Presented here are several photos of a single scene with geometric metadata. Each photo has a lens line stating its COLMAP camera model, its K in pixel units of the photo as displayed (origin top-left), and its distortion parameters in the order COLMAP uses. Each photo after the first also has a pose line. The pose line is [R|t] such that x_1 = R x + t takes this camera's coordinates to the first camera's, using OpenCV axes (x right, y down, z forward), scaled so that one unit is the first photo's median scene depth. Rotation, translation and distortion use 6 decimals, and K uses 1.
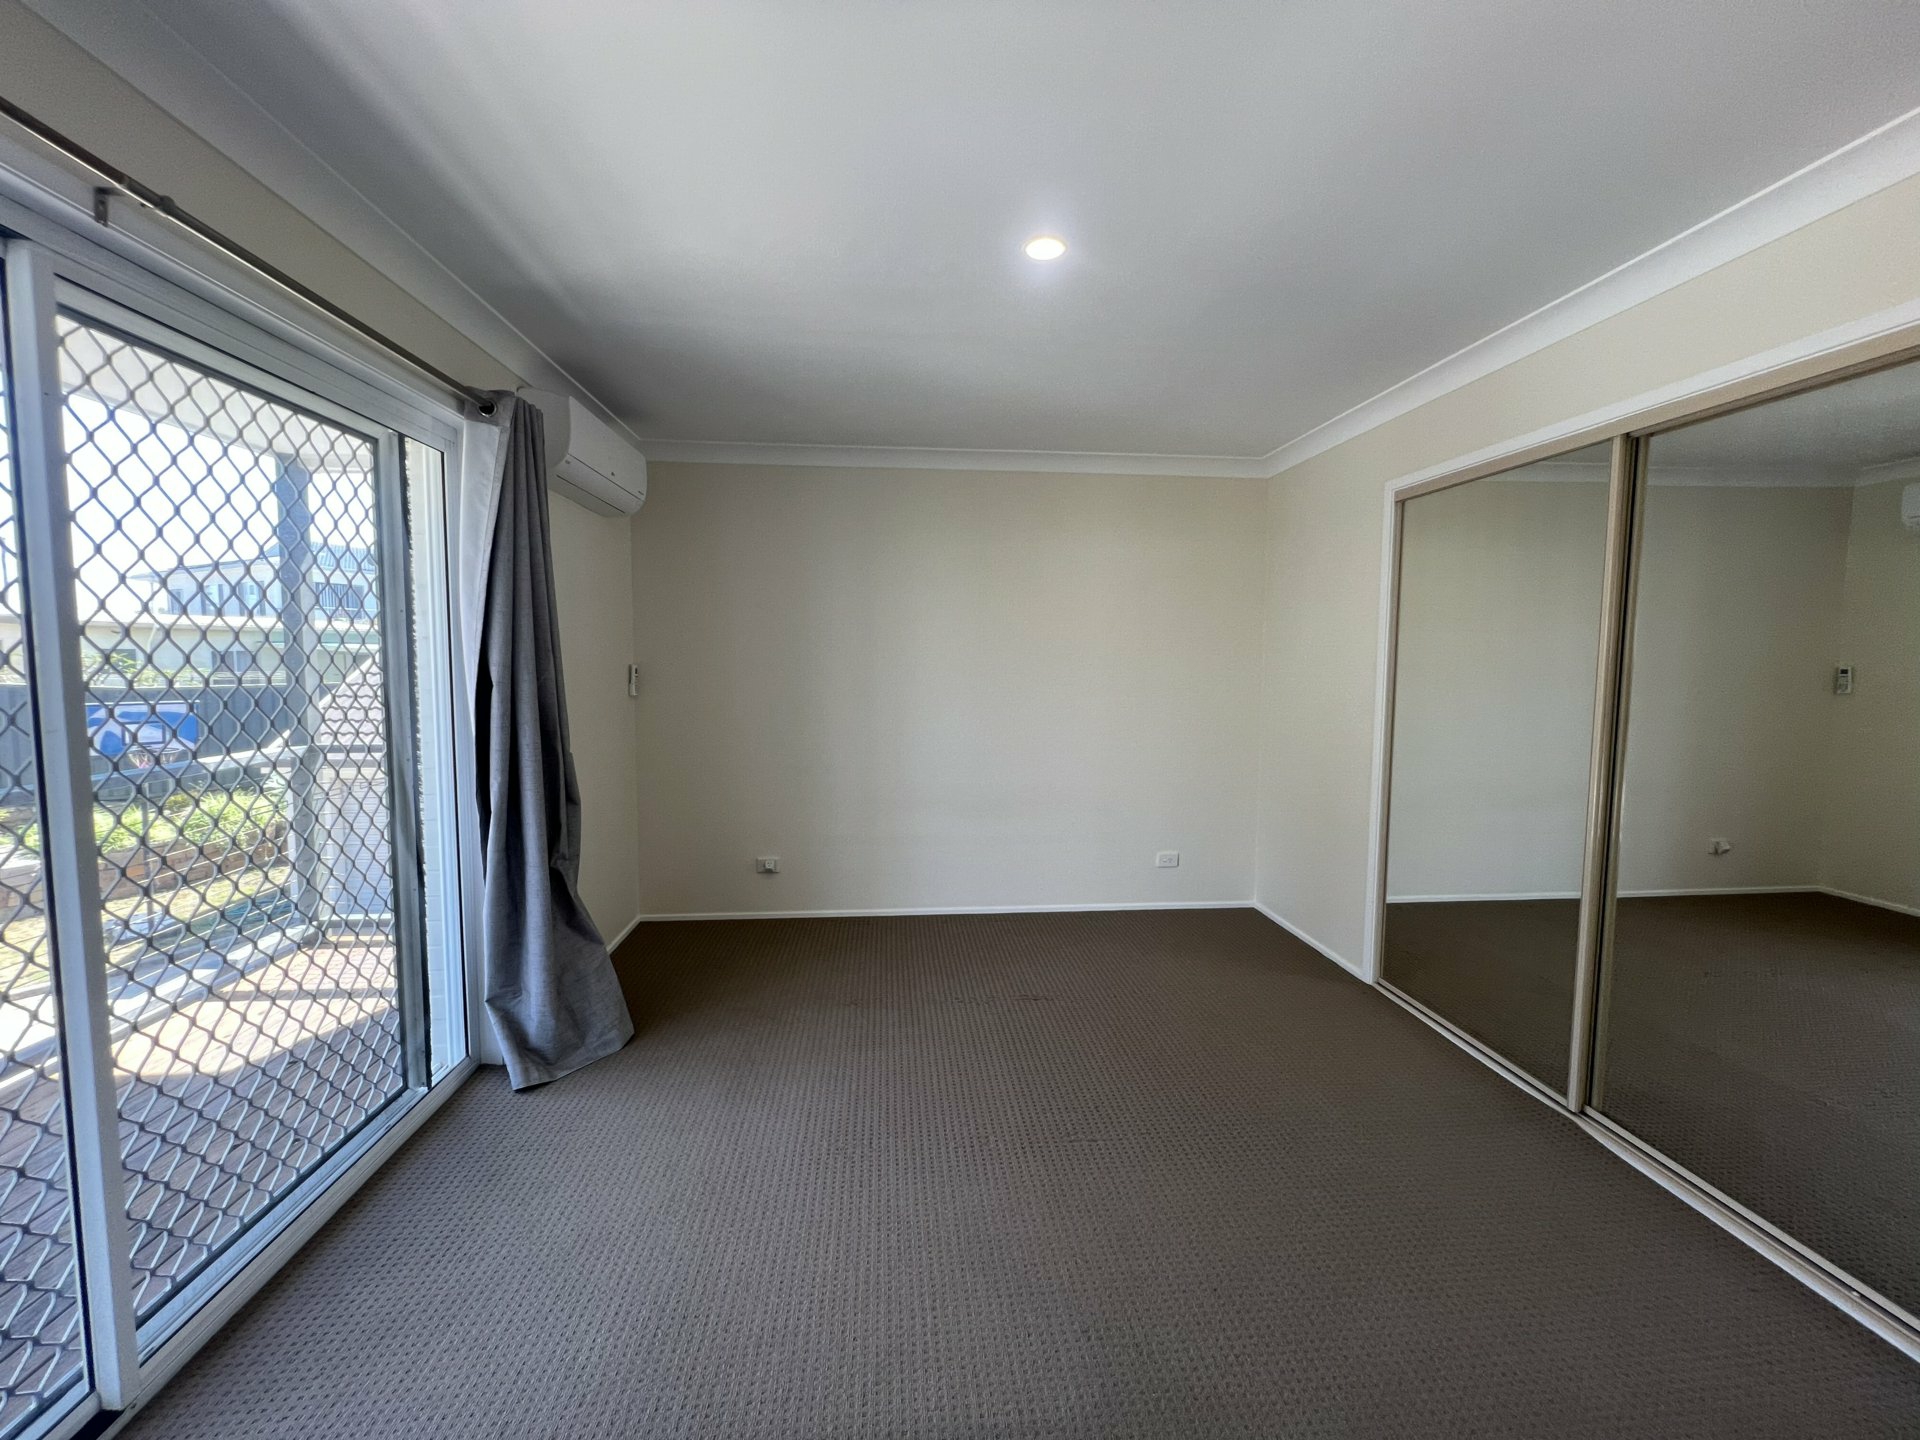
lens RADIAL K [[771.9, 0, 947.8], [0, 771.9, 716.8], [0, 0, 1]] dist [-0.001245, -0.000050]
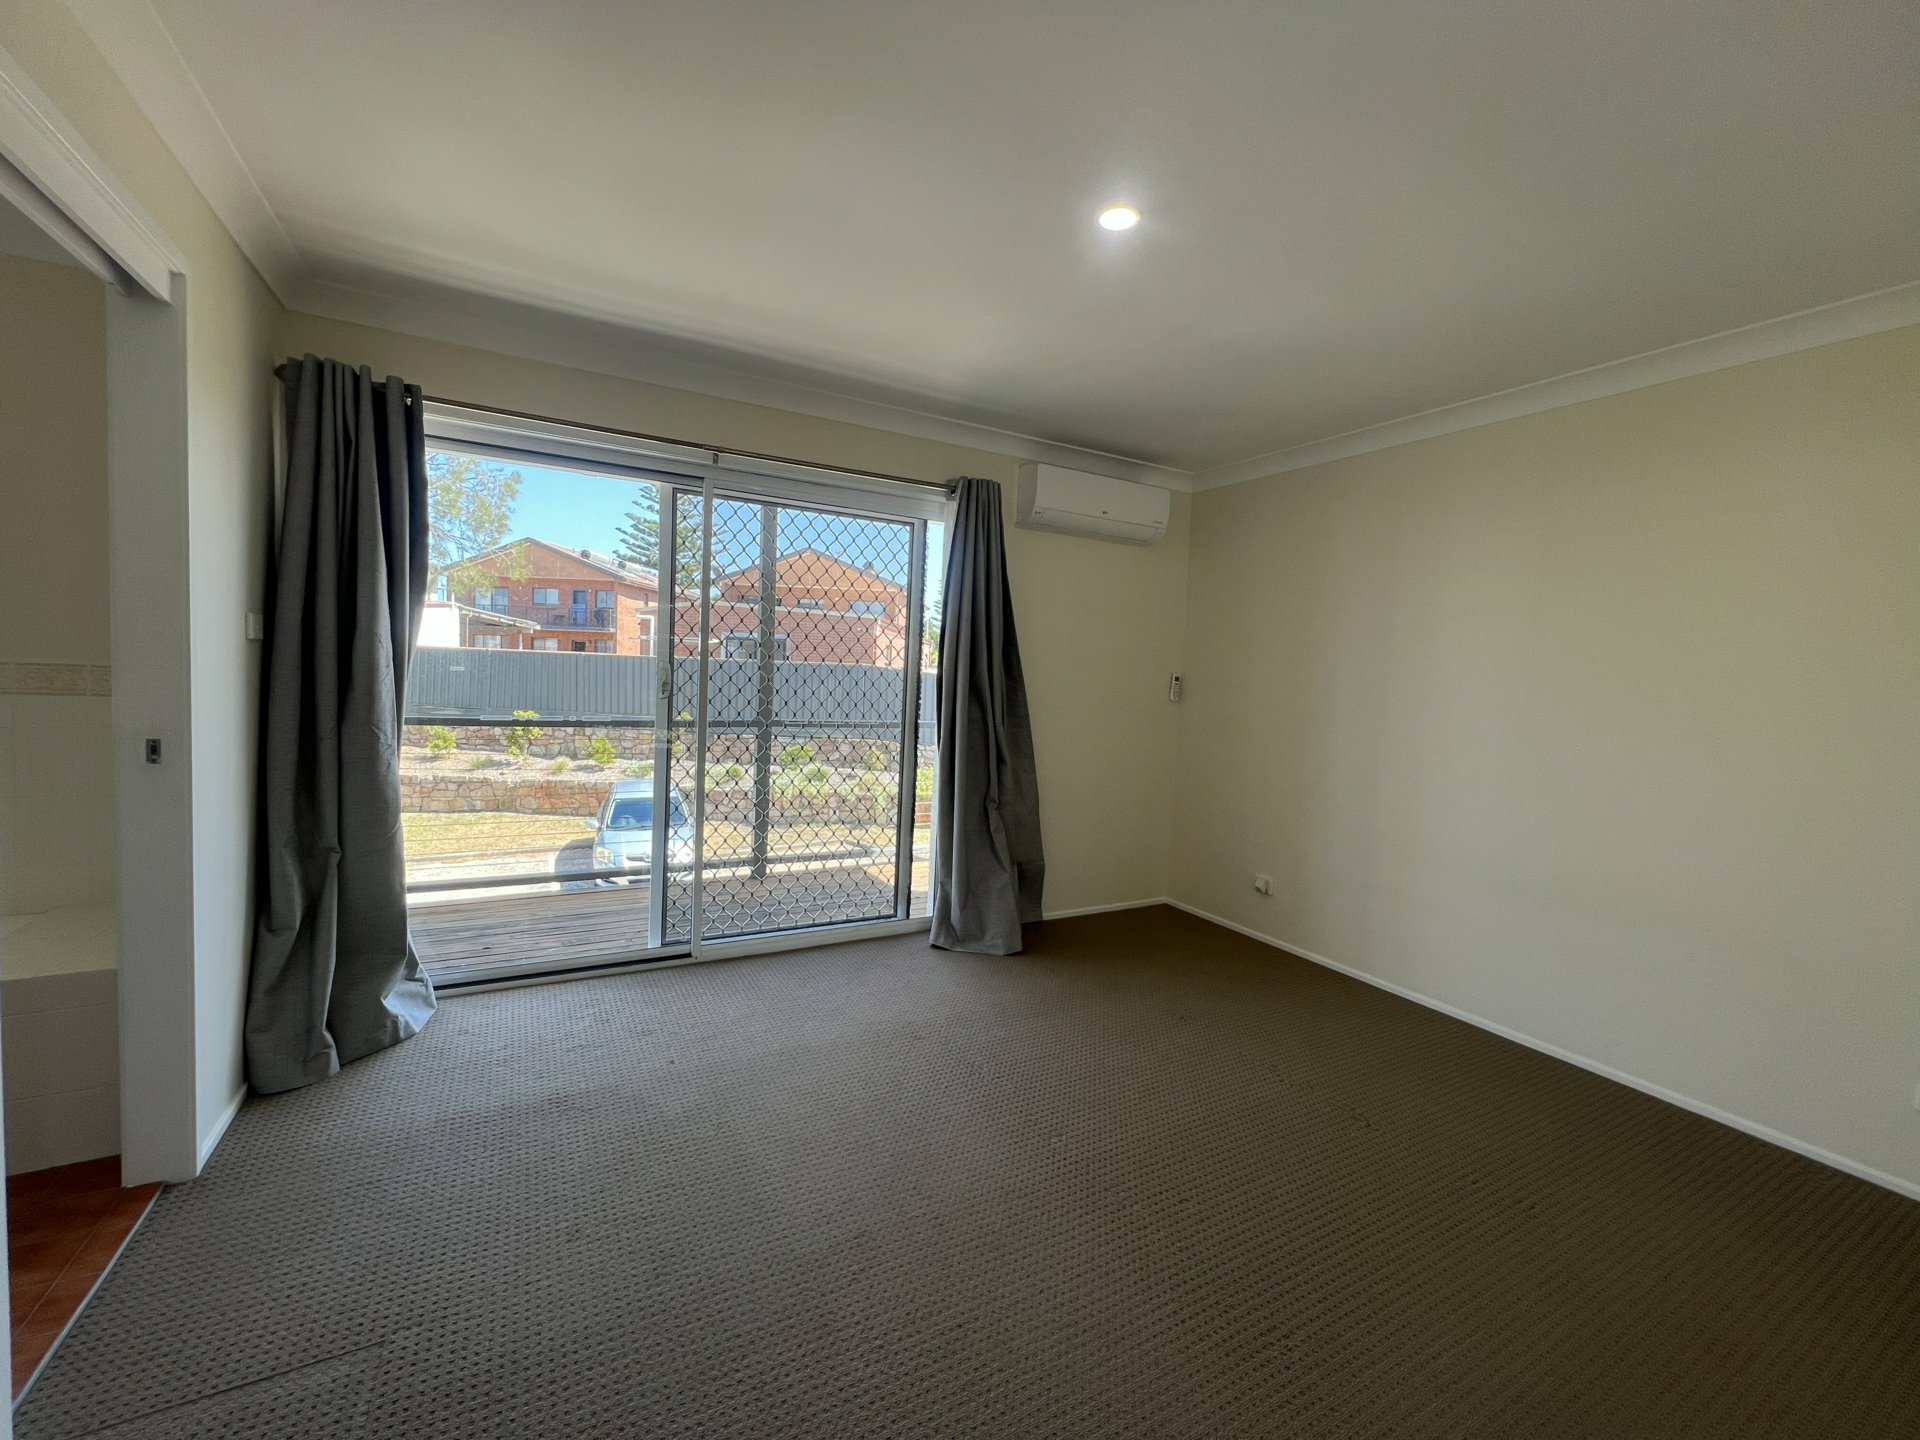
lens RADIAL K [[771.9, 0, 947.8], [0, 771.9, 716.8], [0, 0, 1]] dist [-0.001245, -0.000050]
pose [[0.404428, 0.073877, -0.911581, 0.827573], [-0.114633, 0.992966, 0.029615, 0.001047], [0.907357, 0.092520, 0.410052, 0.403501]]
